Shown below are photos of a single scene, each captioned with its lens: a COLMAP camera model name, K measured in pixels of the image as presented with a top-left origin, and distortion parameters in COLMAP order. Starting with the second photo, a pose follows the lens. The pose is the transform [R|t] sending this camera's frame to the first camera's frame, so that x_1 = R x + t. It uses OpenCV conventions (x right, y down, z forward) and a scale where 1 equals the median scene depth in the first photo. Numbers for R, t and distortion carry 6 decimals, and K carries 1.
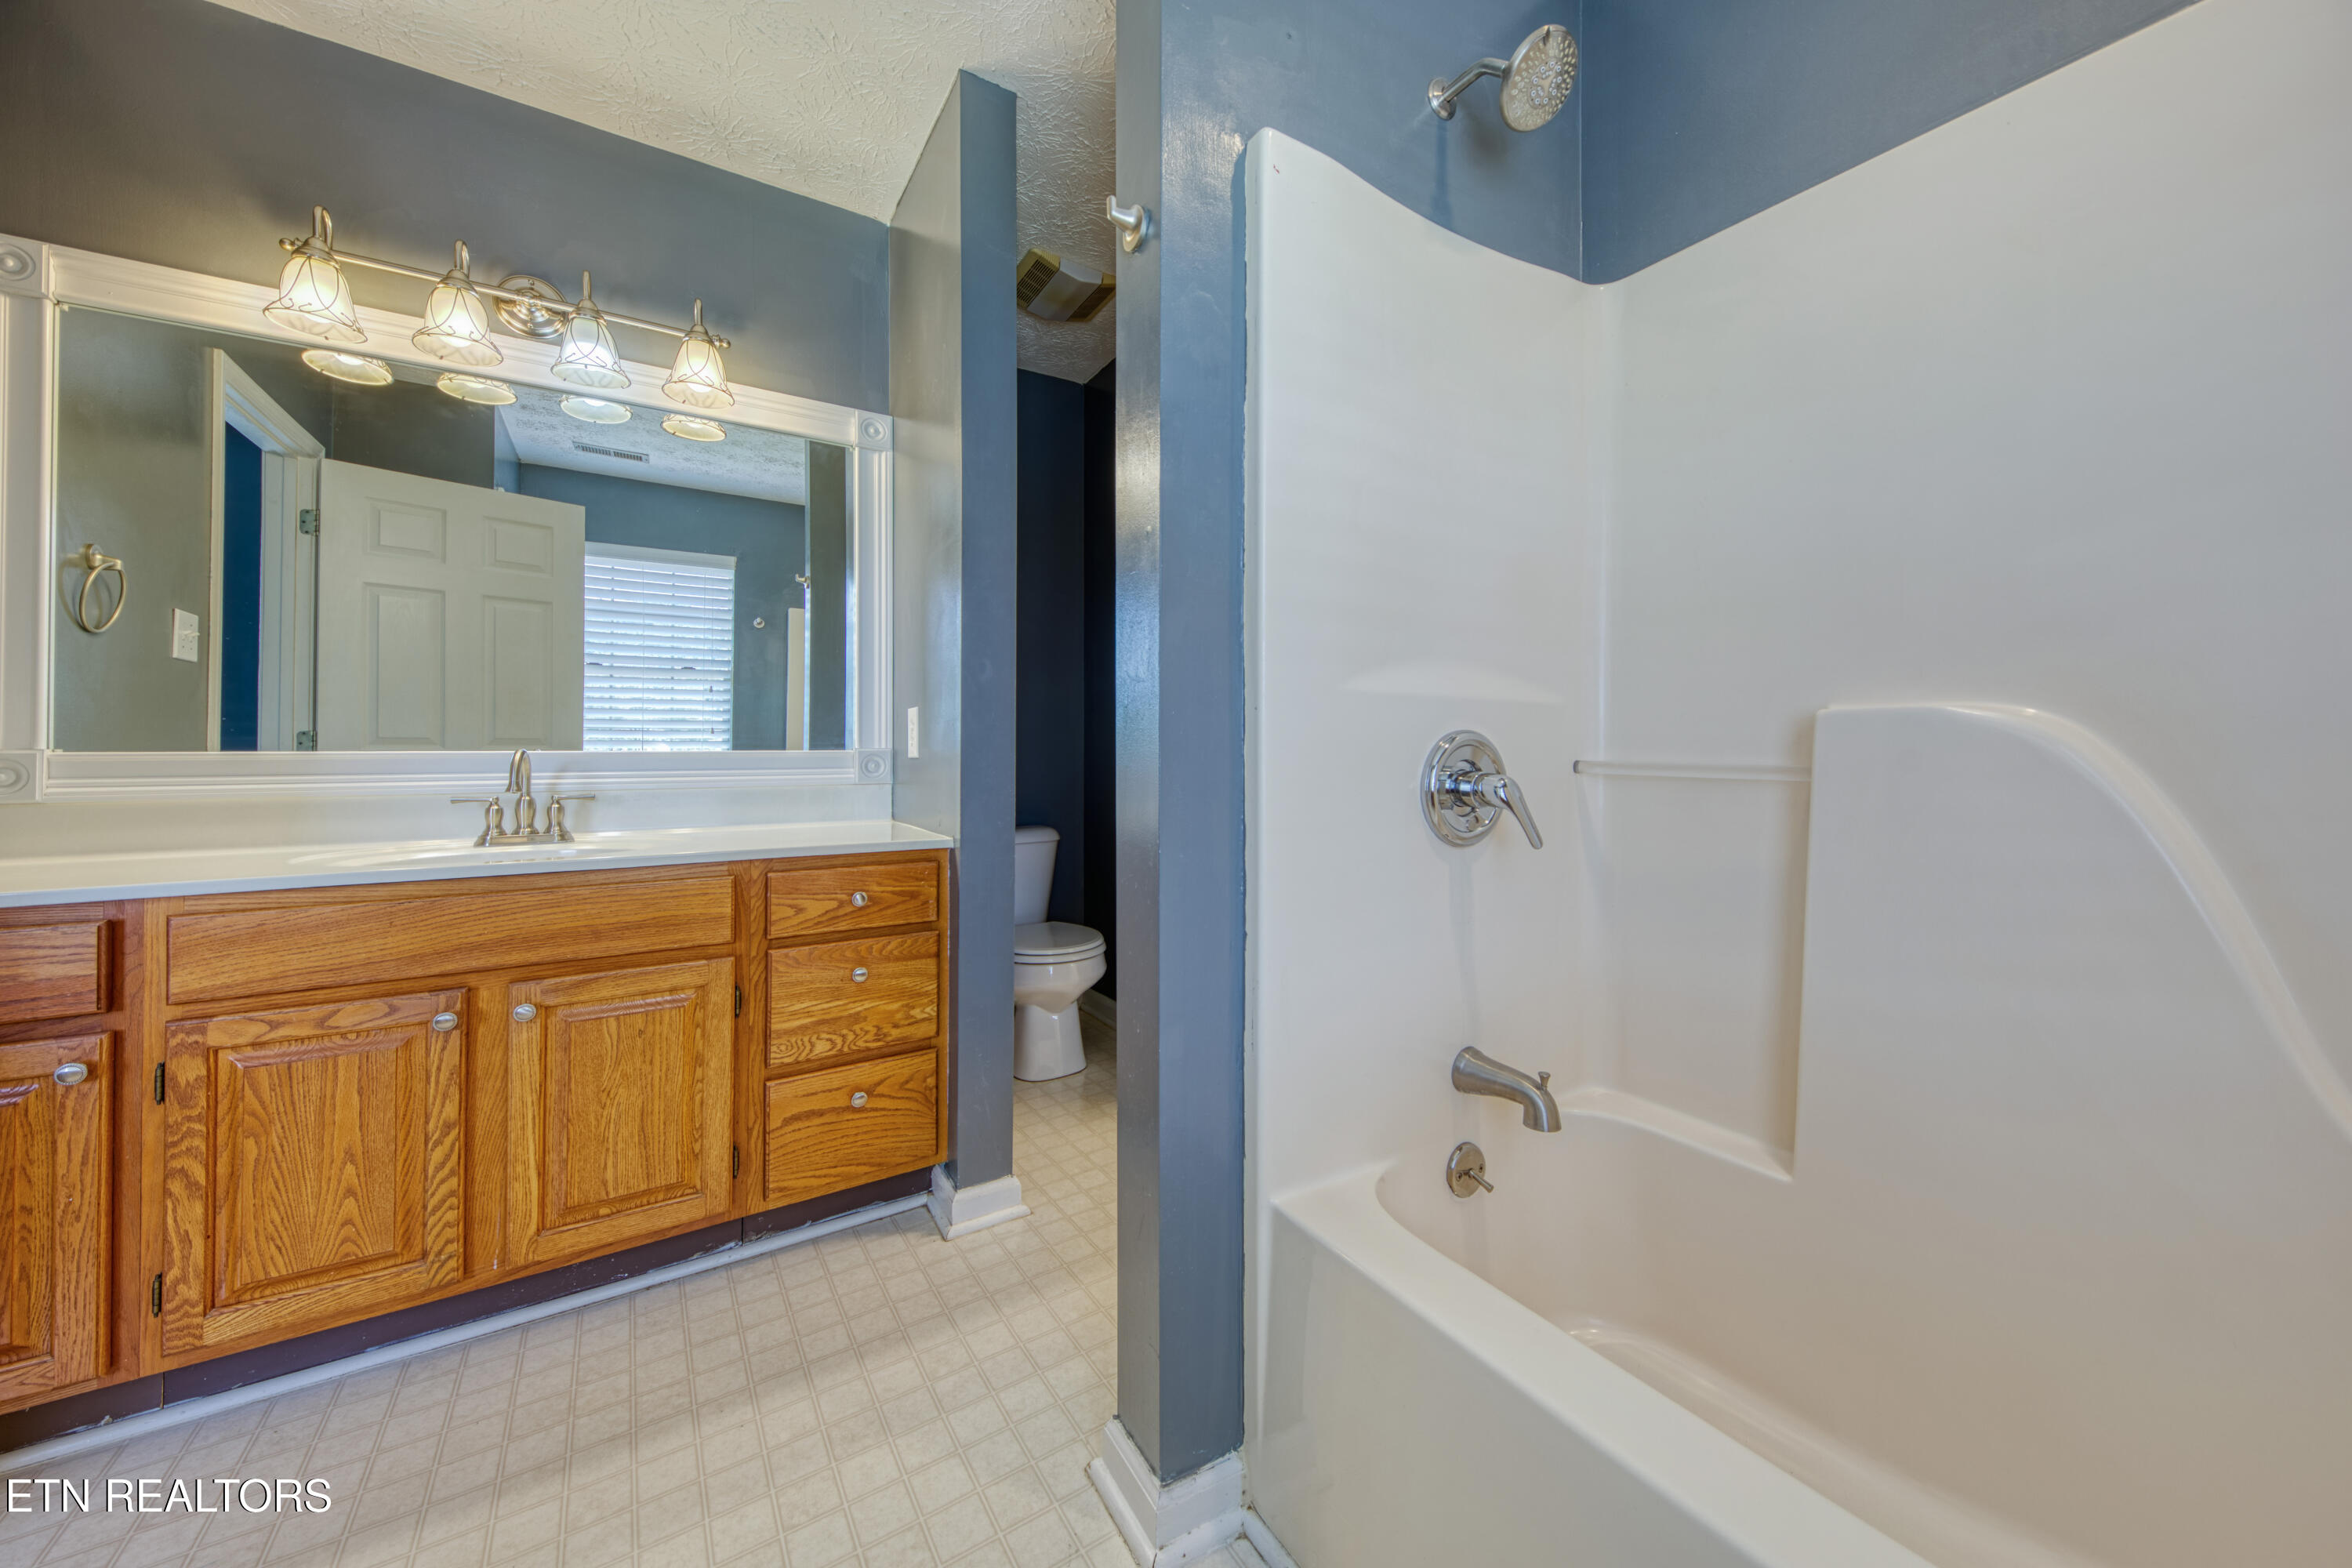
lens RADIAL K [[829.6, 0, 1107.3], [0, 829.6, 741.3], [0, 0, 1]] dist [0.003654, -0.001579]
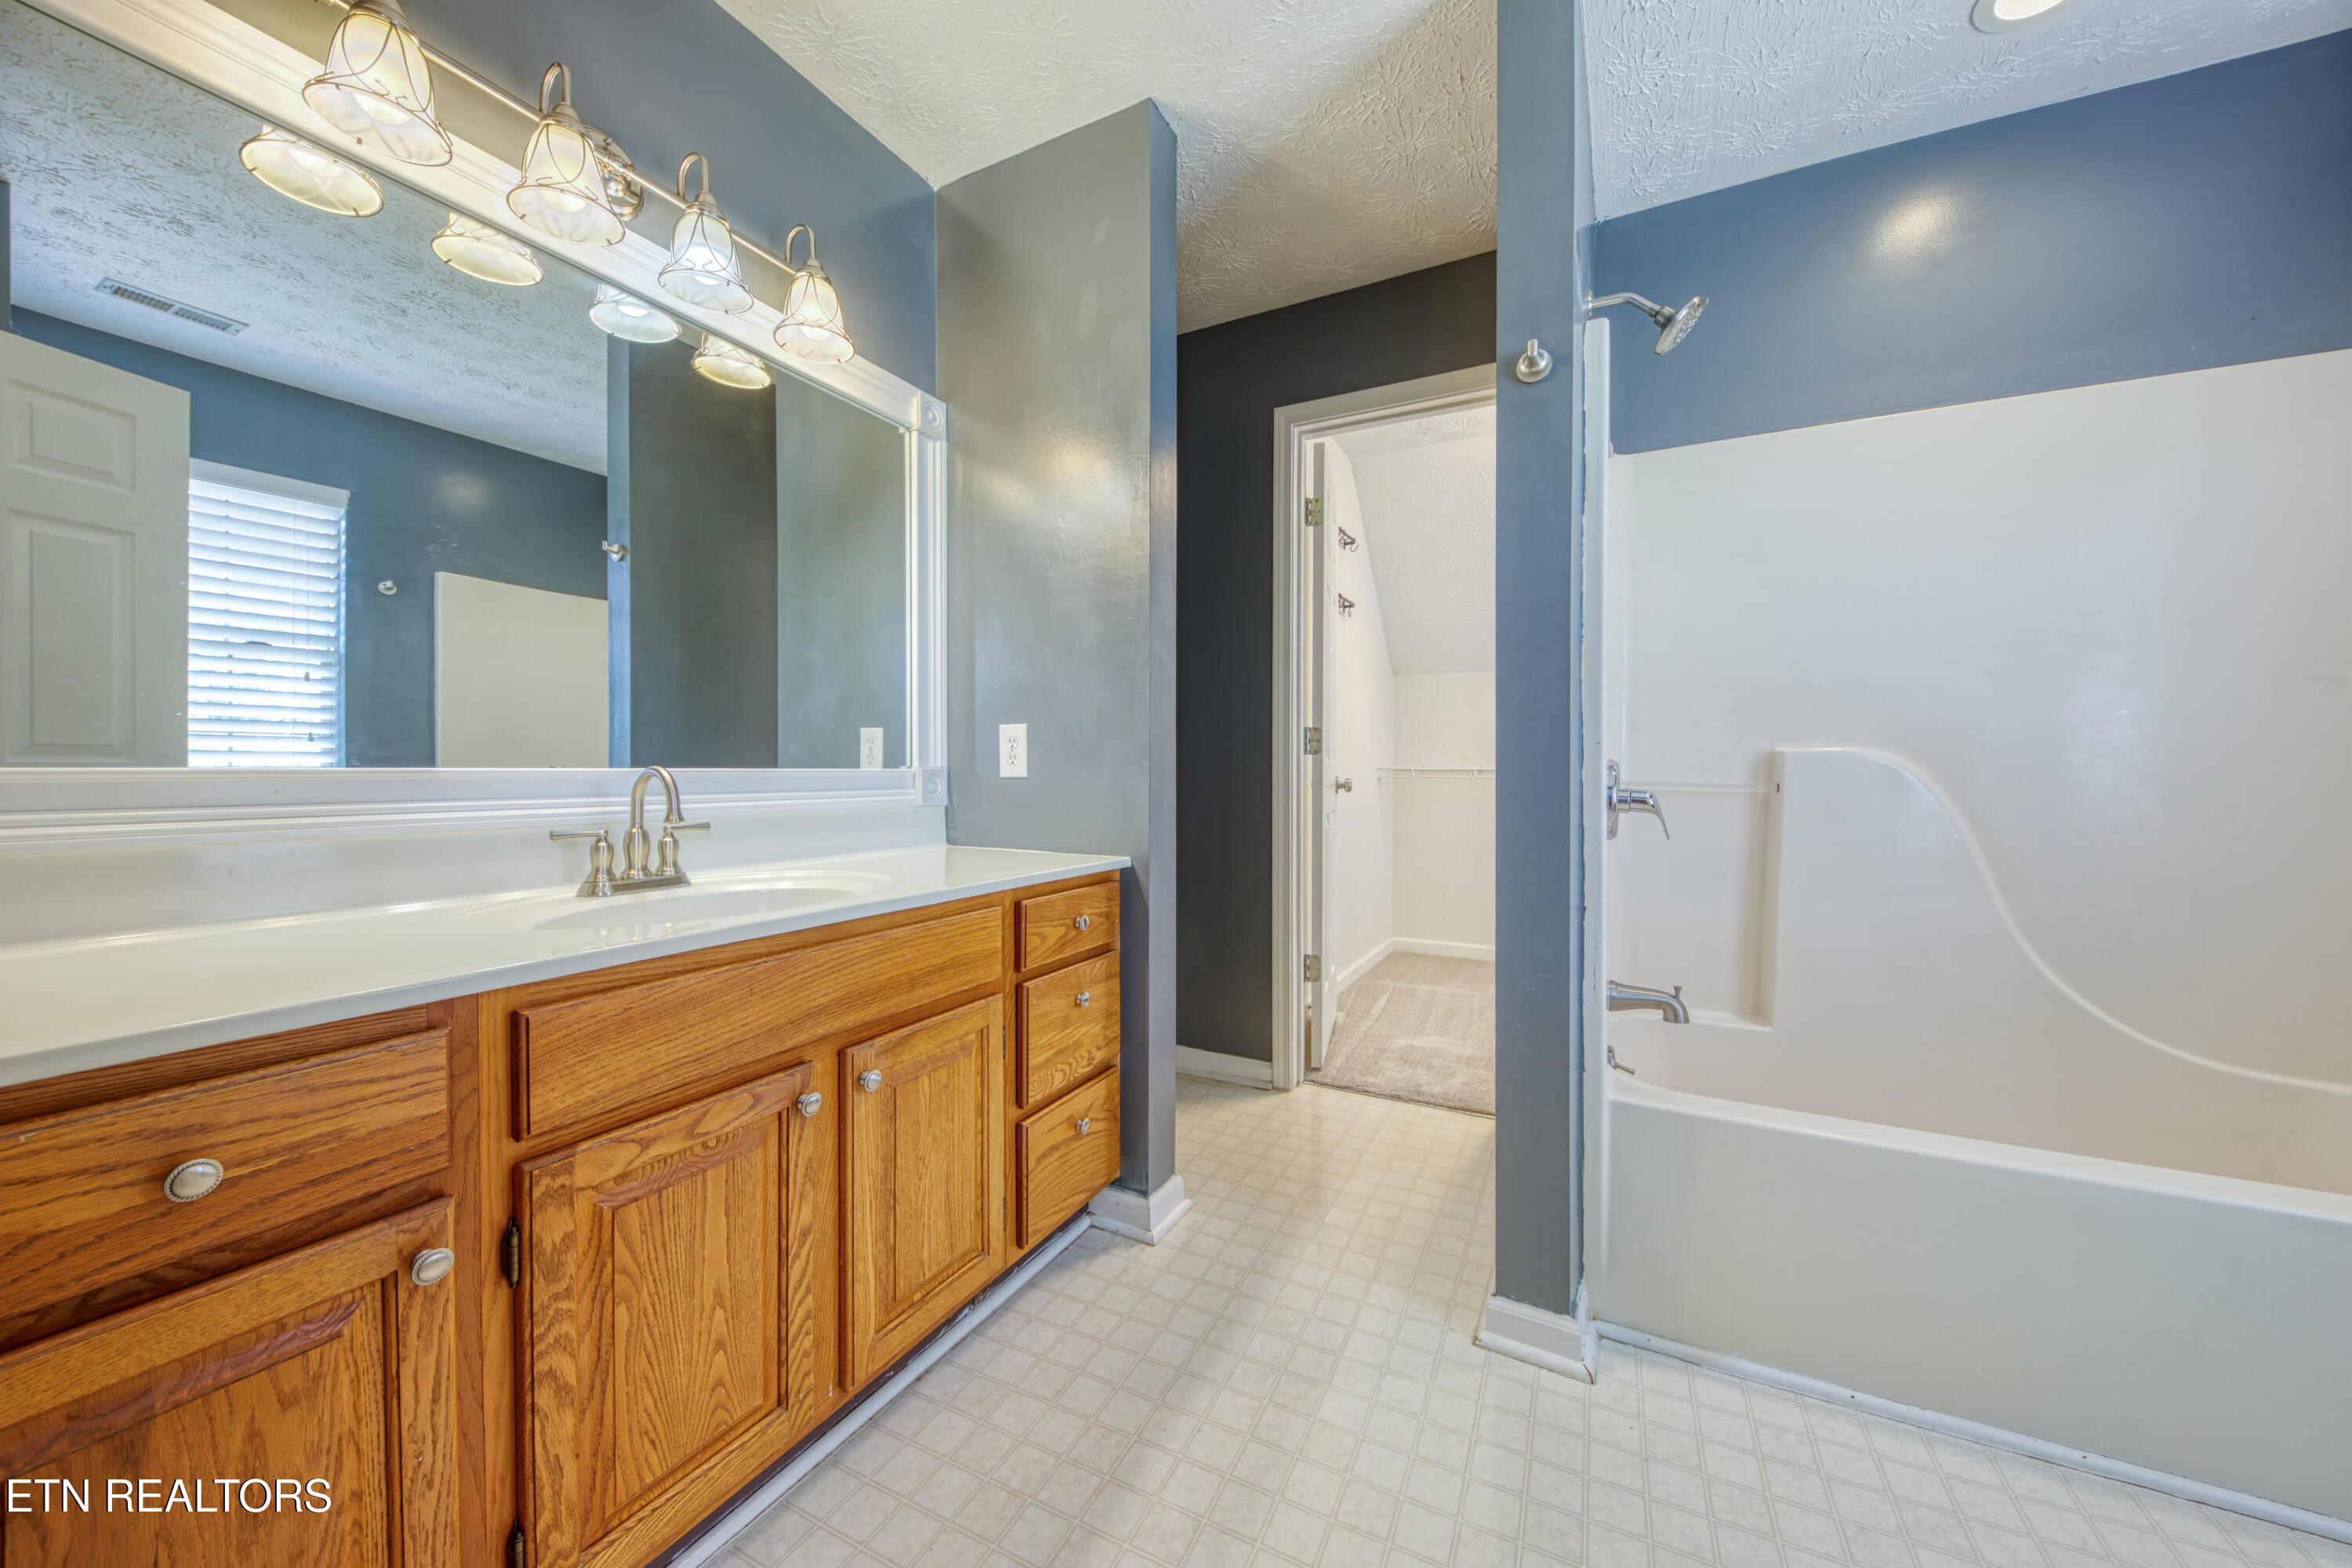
lens RADIAL K [[829.6, 0, 1190.1], [0, 829.6, 773.8], [0, 0, 1]] dist [0.003654, -0.001579]
pose [[0.866409, 0.001729, 0.499332, -0.786796], [-0.010524, 0.999835, 0.014799, -0.000611], [-0.499224, -0.018077, 0.866284, 0.108831]]
